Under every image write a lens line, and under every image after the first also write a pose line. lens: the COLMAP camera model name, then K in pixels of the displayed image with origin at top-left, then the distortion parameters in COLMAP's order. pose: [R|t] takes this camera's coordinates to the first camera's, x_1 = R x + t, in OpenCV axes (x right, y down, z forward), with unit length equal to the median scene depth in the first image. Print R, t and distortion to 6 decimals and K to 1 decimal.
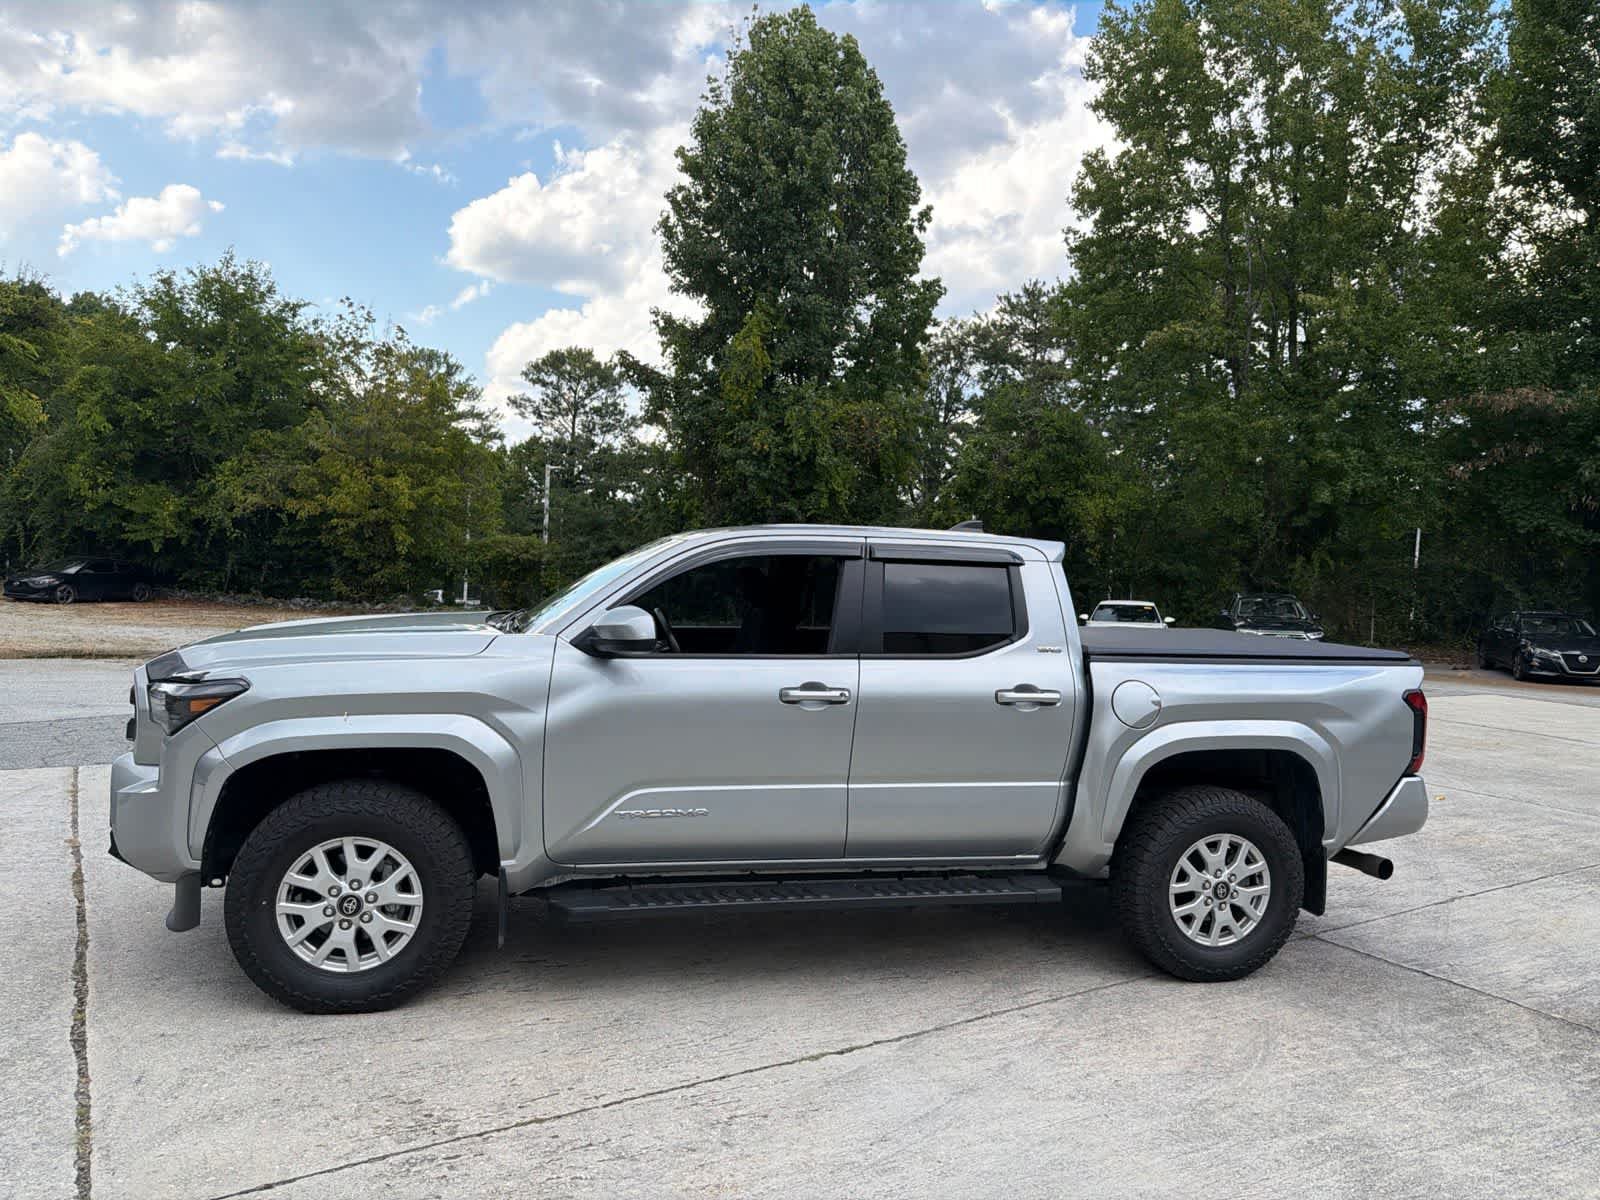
lens RADIAL K [[1116.8, 0, 806.9], [0, 1116.8, 607.6], [0, 0, 1]] dist [0.033289, -0.049053]
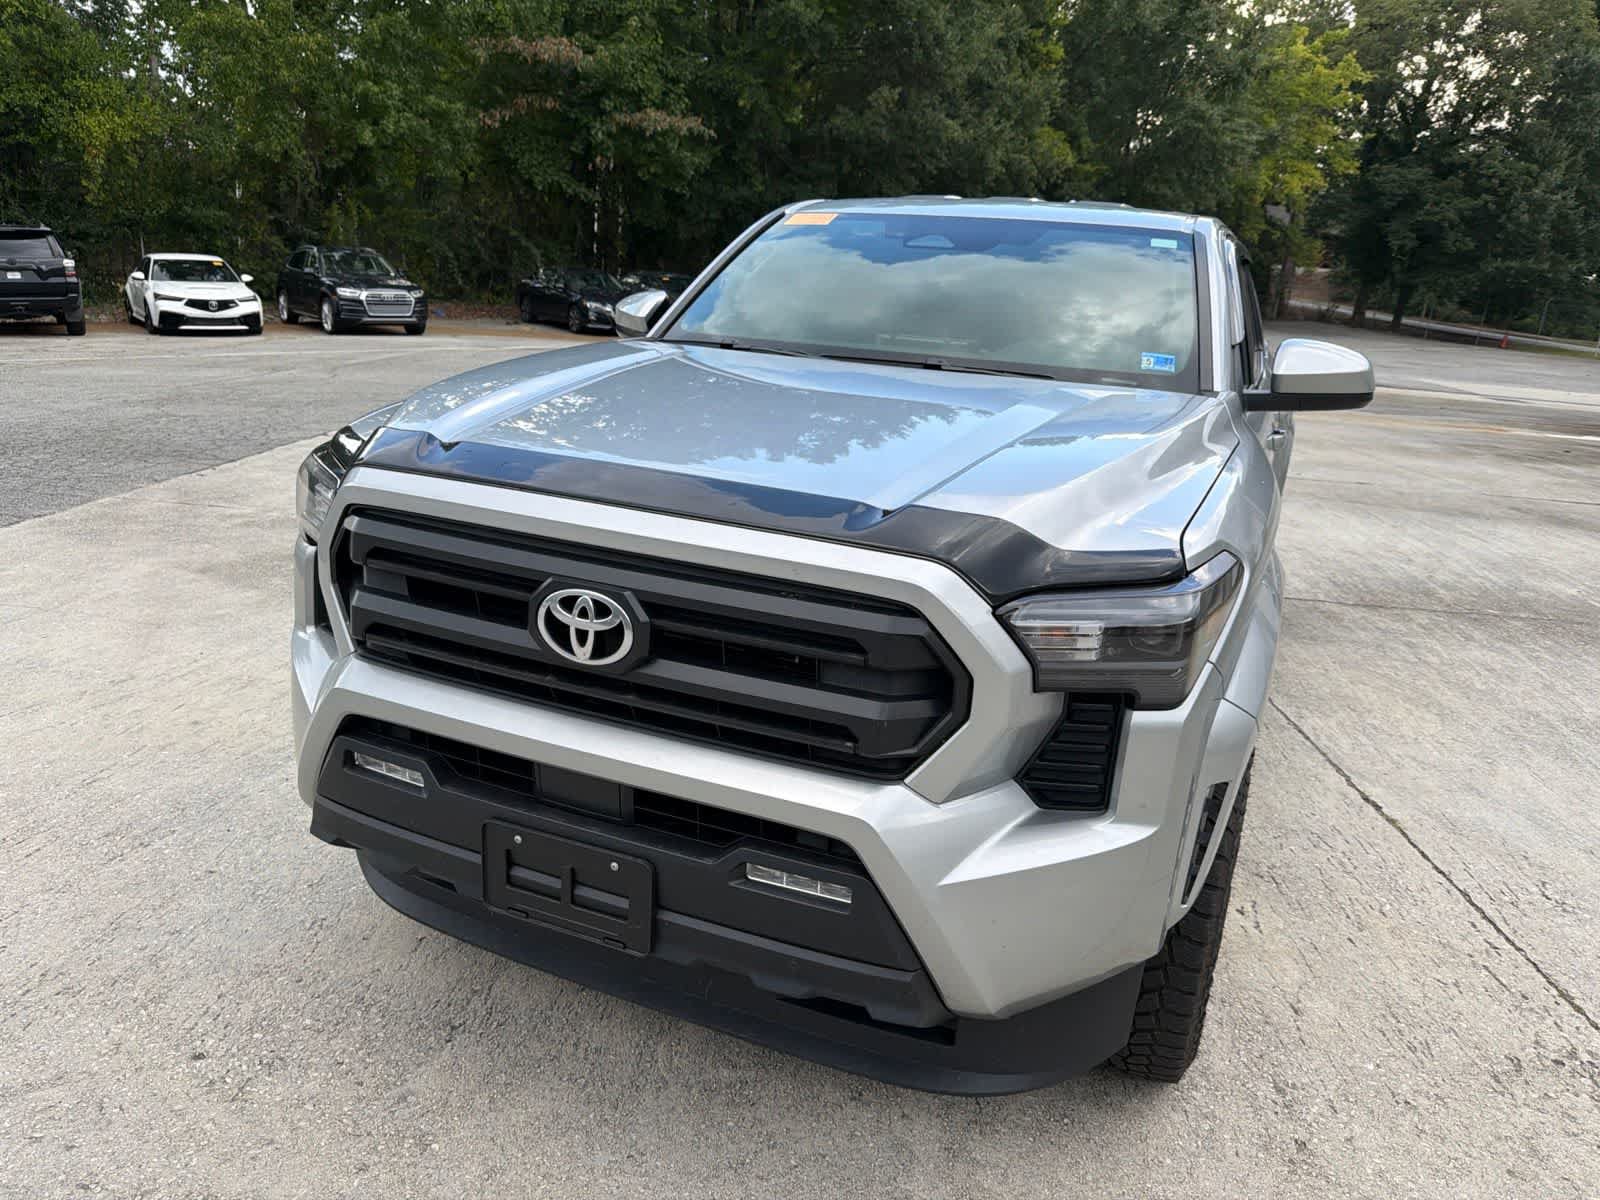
lens RADIAL K [[1139.9, 0, 798.8], [0, 1139.9, 586.7], [0, 0, 1]] dist [0.044400, -0.065560]
pose [[0.600577, -0.218274, 0.769197, -0.823885], [-0.006057, 0.960747, 0.277359, -0.045132], [-0.799544, -0.171234, 0.575680, 0.721743]]
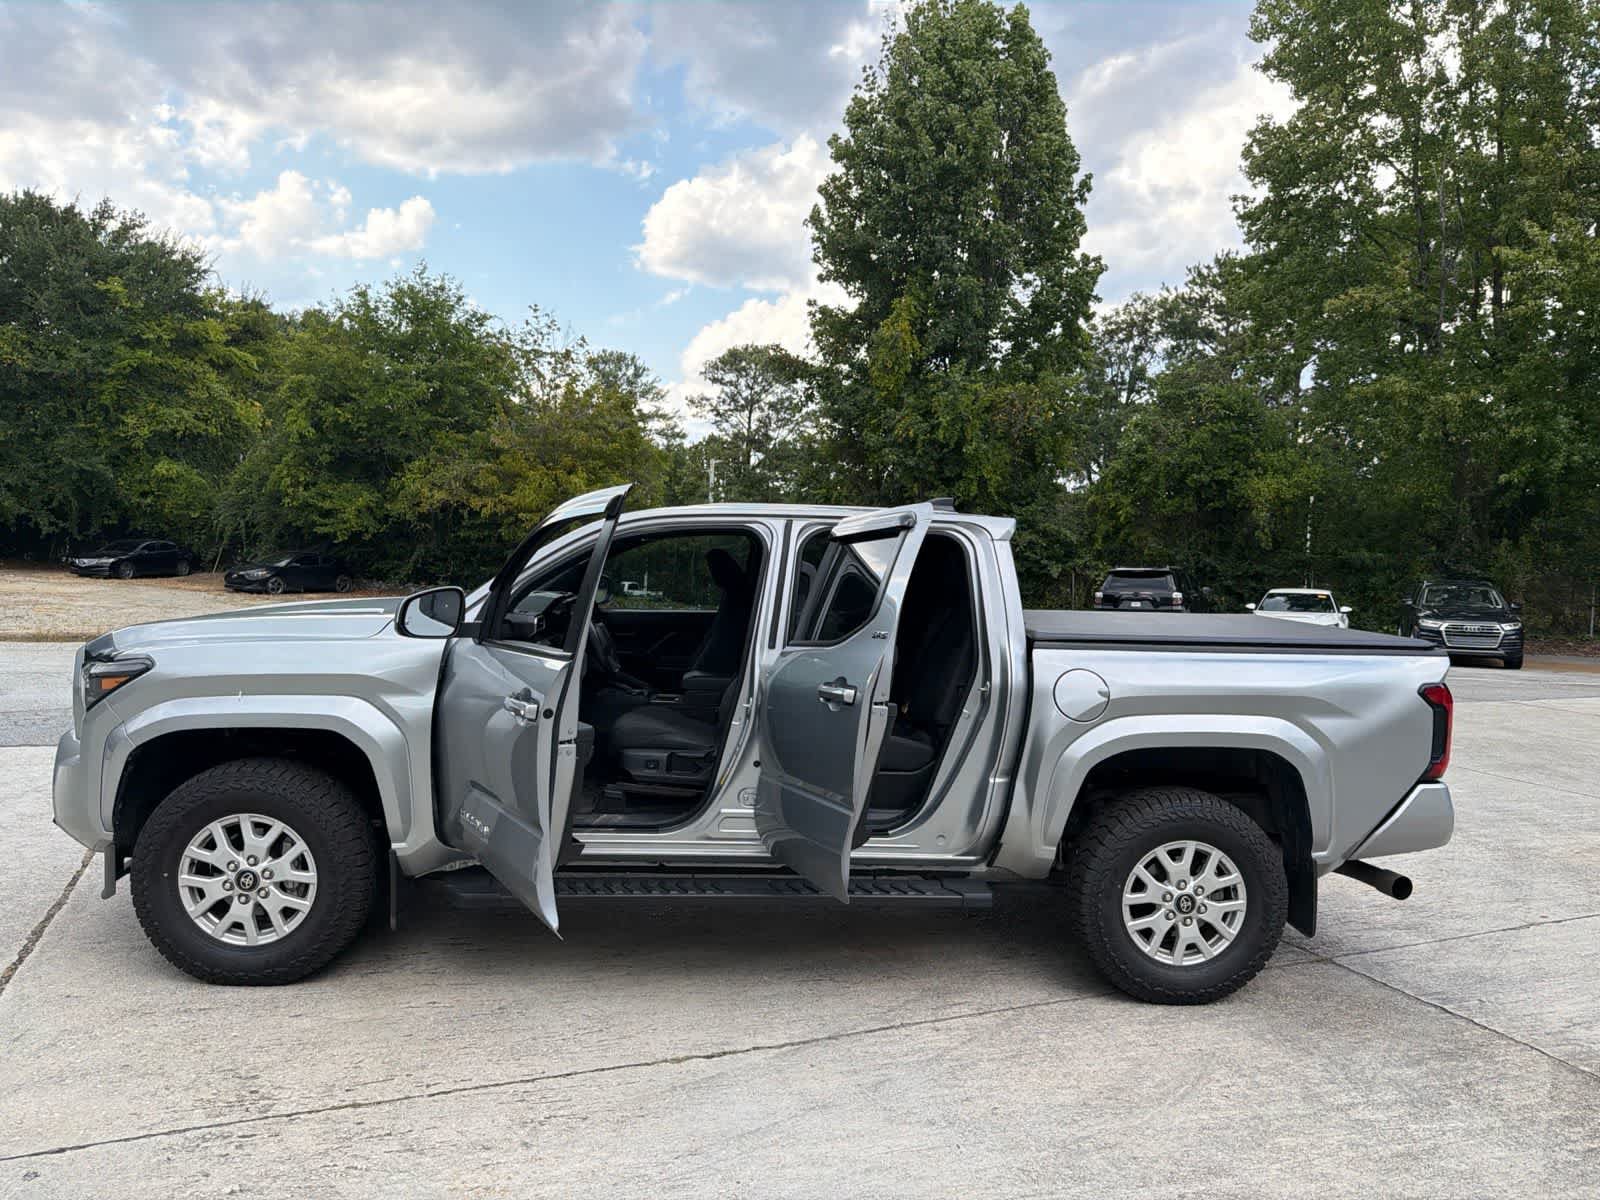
lens RADIAL K [[1116.8, 0, 806.9], [0, 1116.8, 607.6], [0, 0, 1]] dist [0.033289, -0.049053]
pose [[0.985881, 0.000656, -0.167446, 0.226091], [0.000785, 0.999963, 0.008538, 0.007289], [0.167445, -0.008549, 0.985844, 0.067708]]
